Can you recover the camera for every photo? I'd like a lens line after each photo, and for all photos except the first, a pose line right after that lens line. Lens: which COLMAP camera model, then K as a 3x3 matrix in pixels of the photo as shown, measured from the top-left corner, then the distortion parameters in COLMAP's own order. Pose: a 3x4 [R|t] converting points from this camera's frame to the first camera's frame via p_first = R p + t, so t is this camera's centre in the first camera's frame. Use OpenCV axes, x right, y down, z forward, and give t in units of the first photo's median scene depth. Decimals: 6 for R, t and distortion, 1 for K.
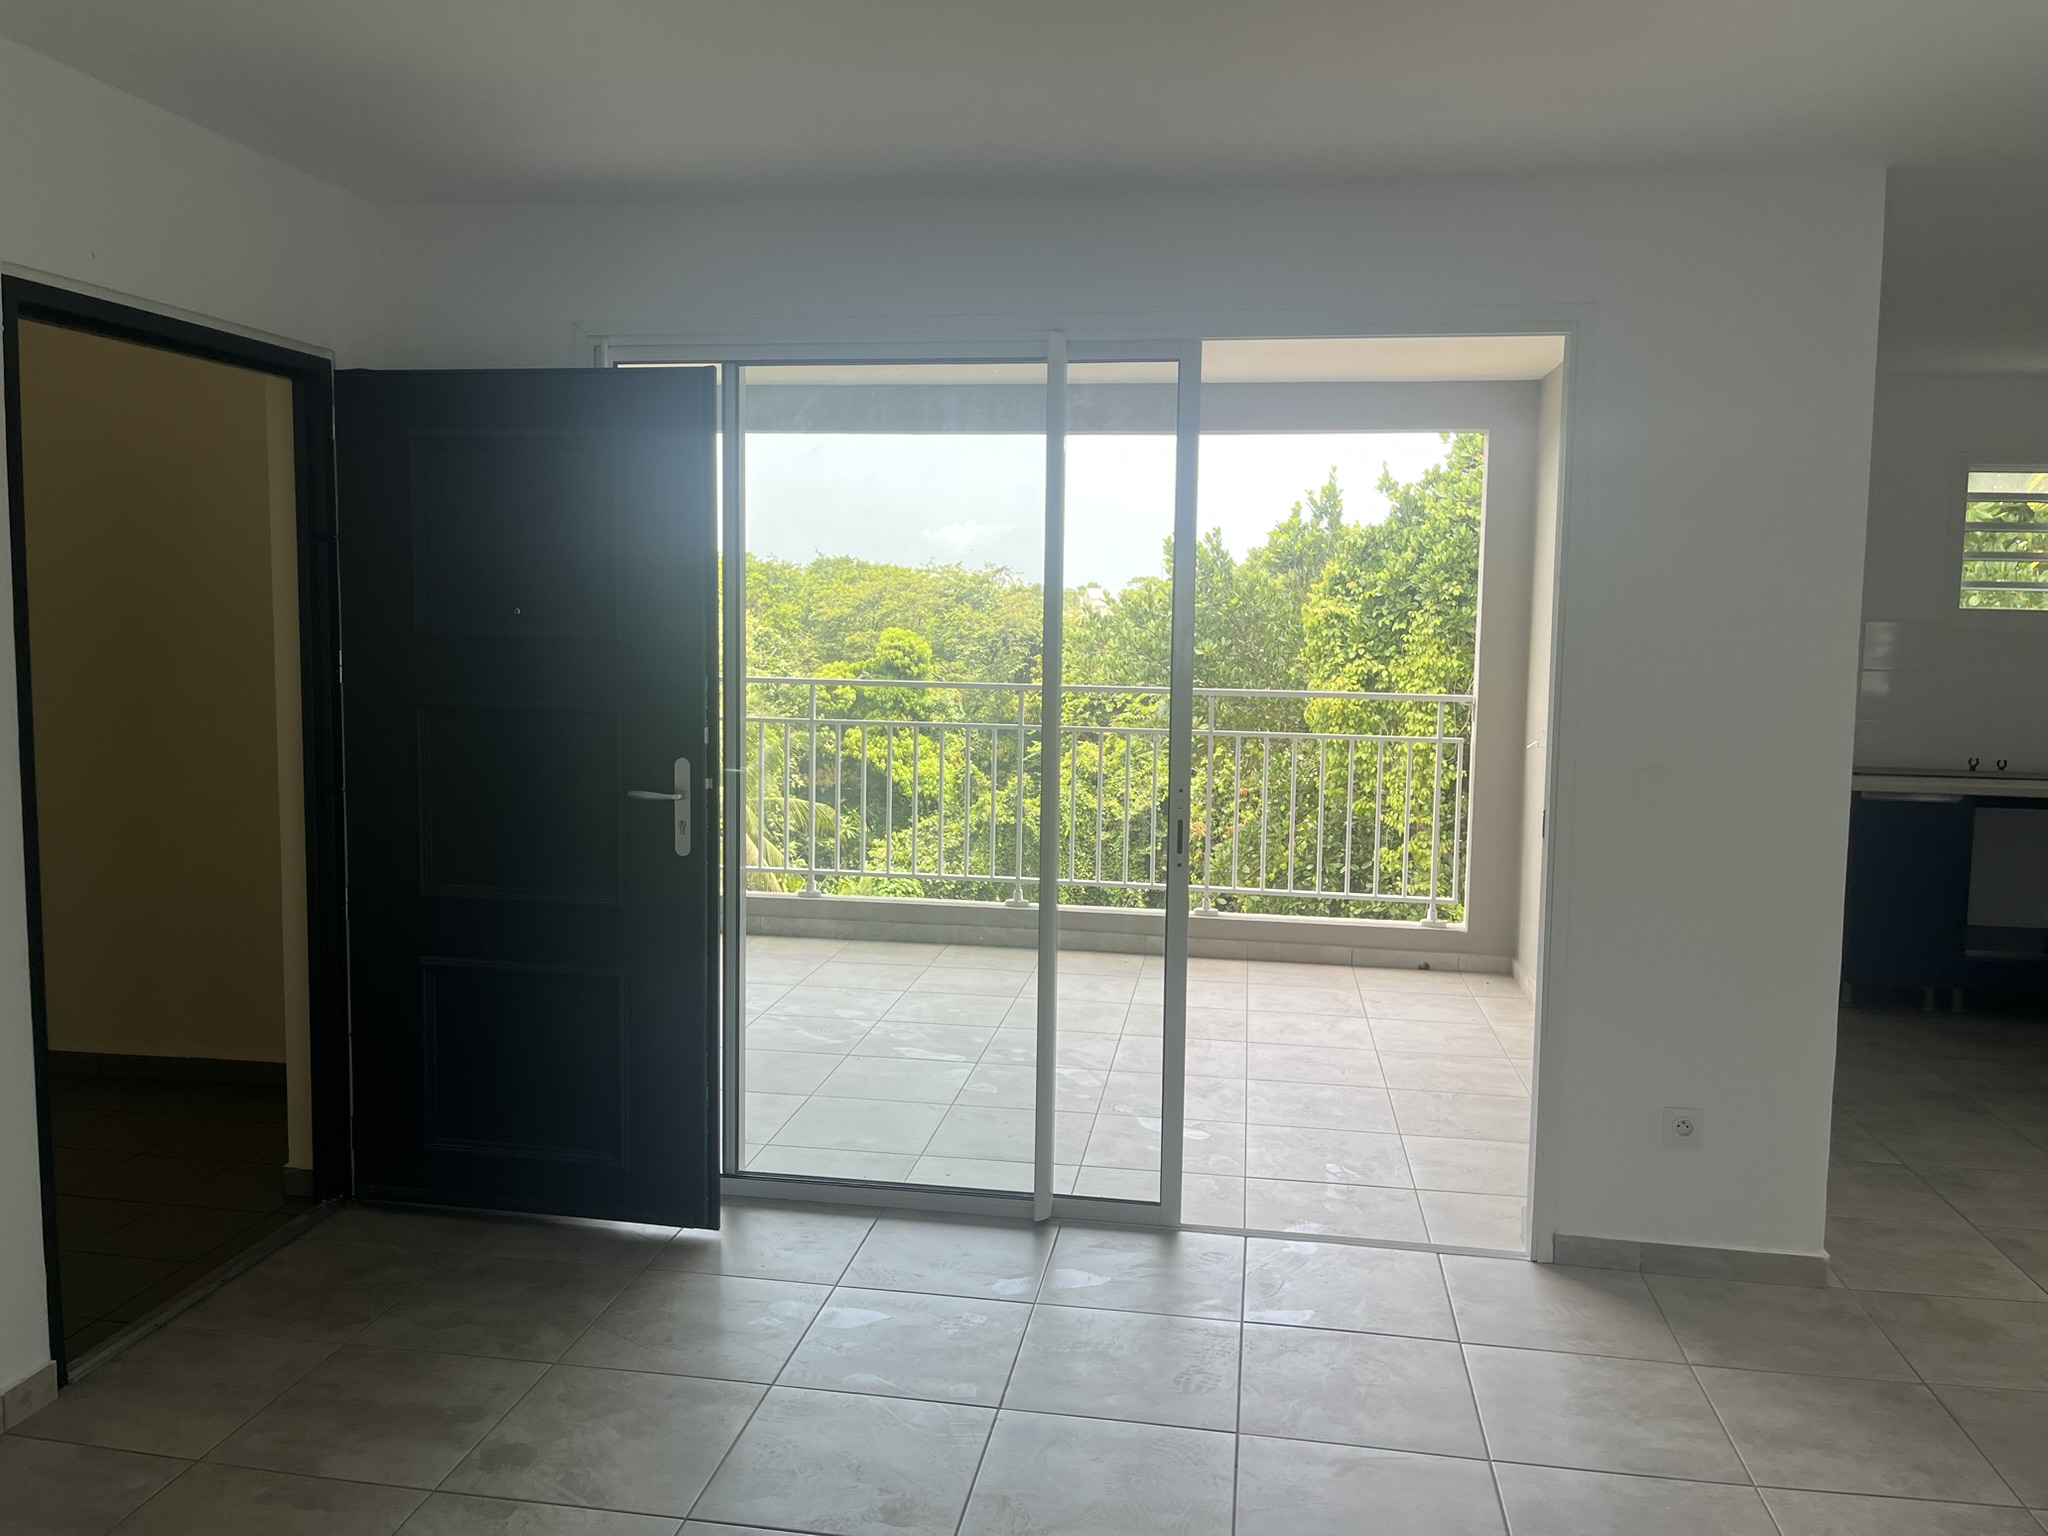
lens RADIAL K [[1530.1, 0, 1038.8], [0, 1530.1, 763.6], [0, 0, 1]] dist [0.121105, 0.000799]
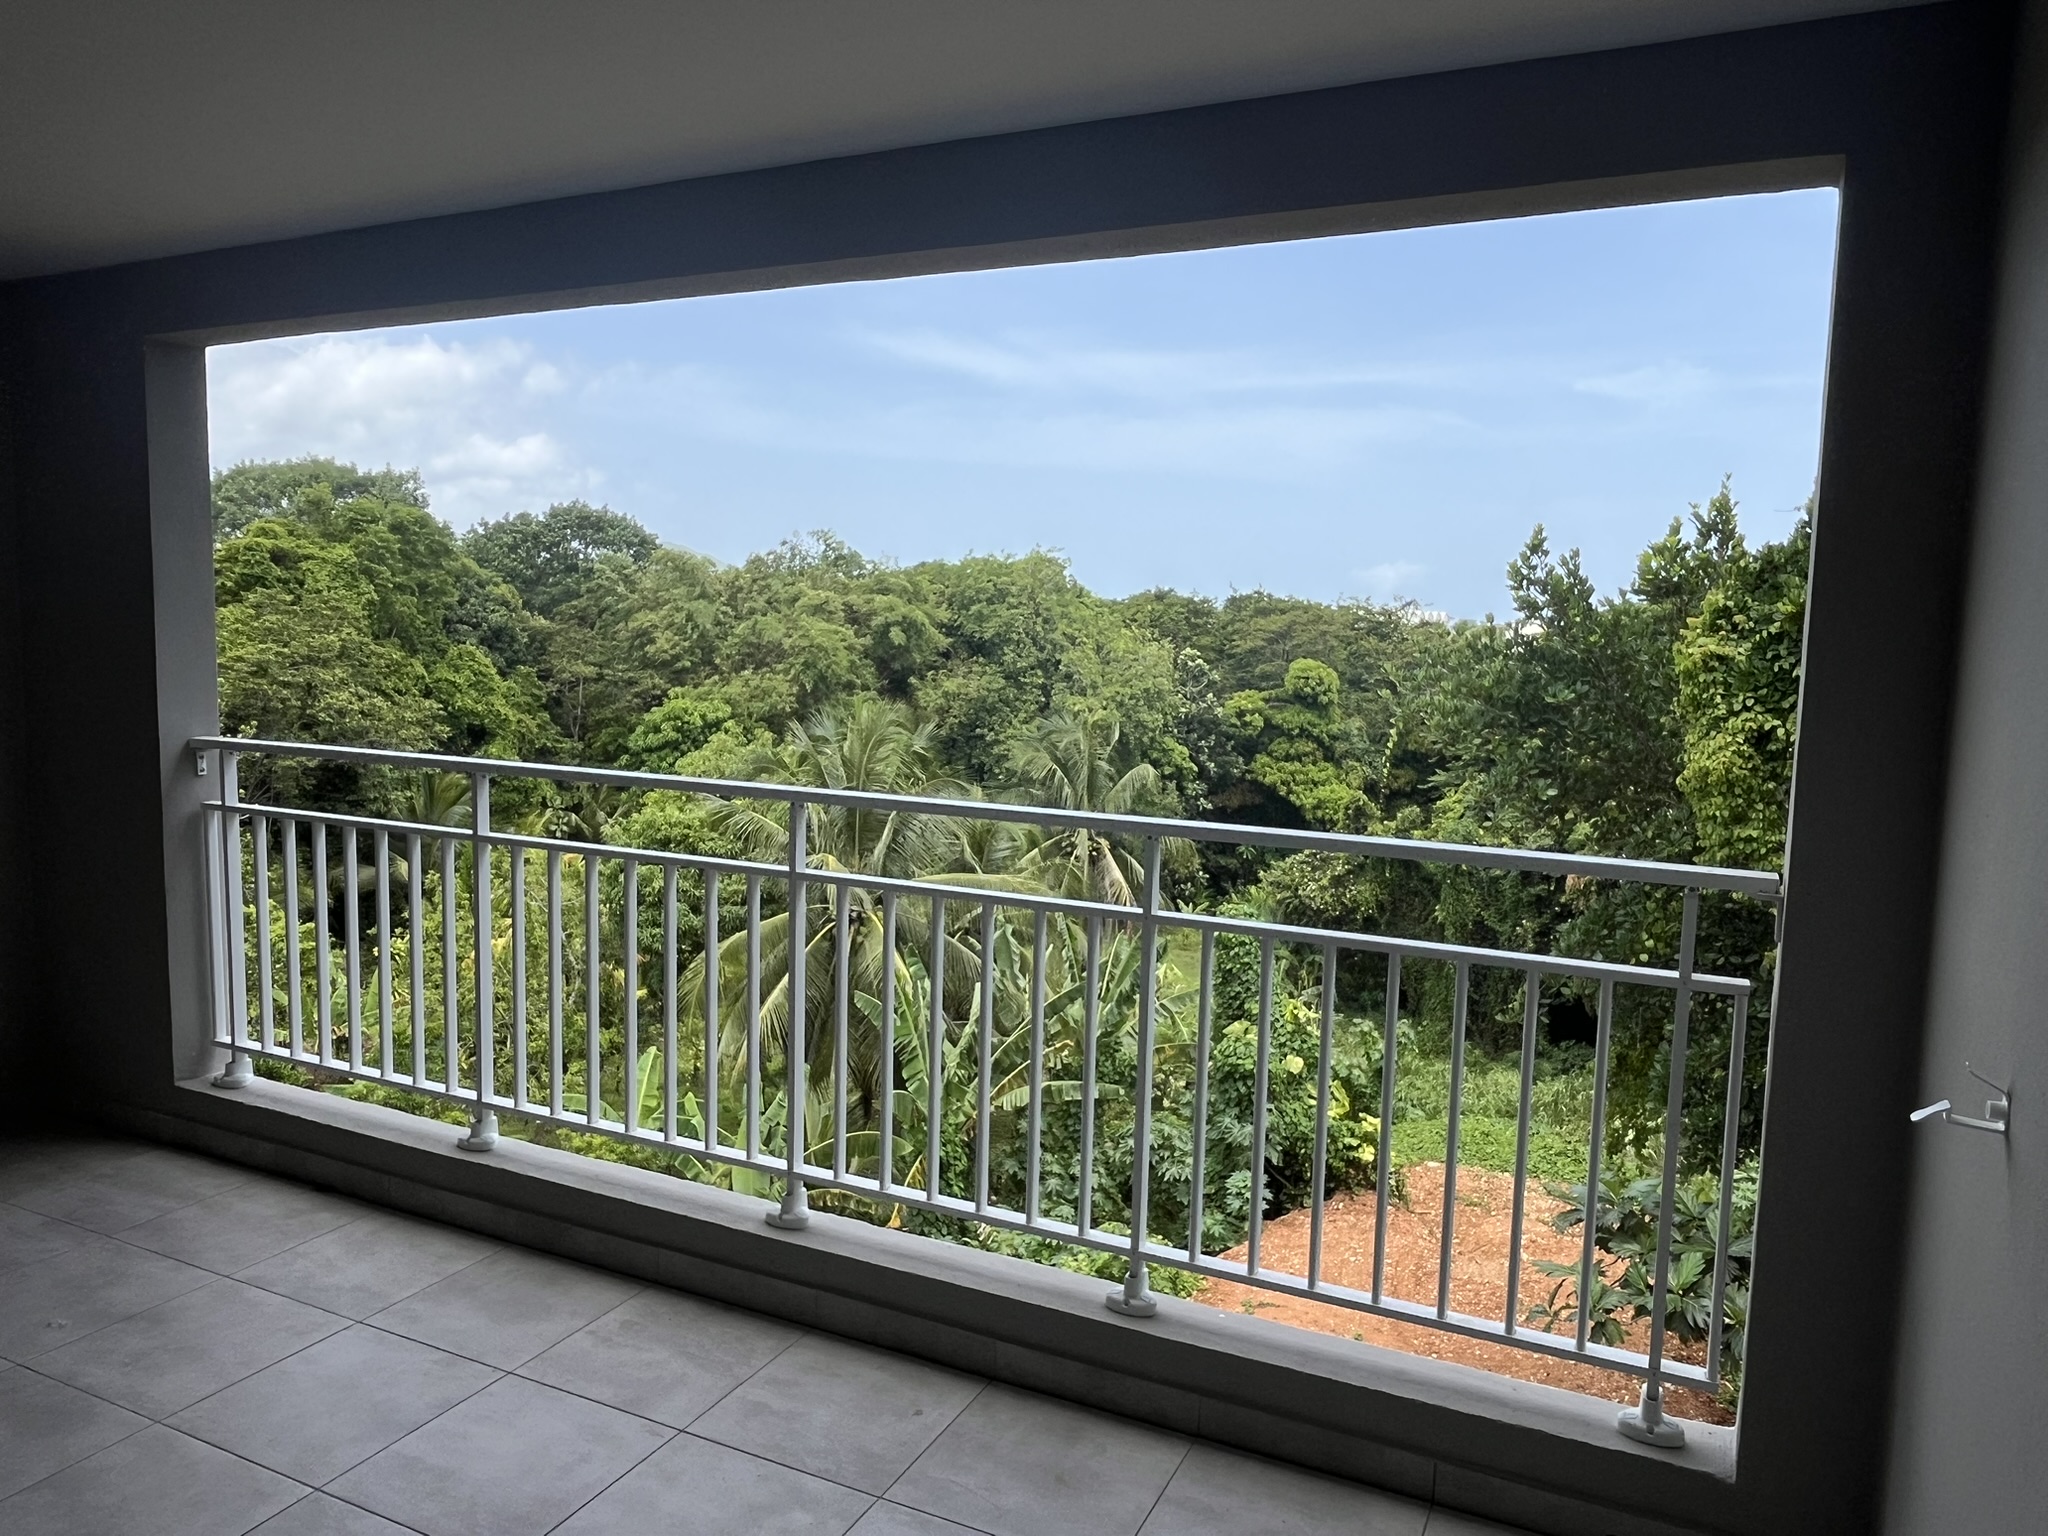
lens RADIAL K [[1372.6, 0, 1019.2], [0, 1372.6, 766.9], [0, 0, 1]] dist [0.000570, -0.004373]
pose [[0.950075, 0.038897, -0.309588, 0.065848], [-0.041554, 0.999134, -0.001990, -0.020790], [0.309243, 0.014755, 0.950869, 0.195866]]
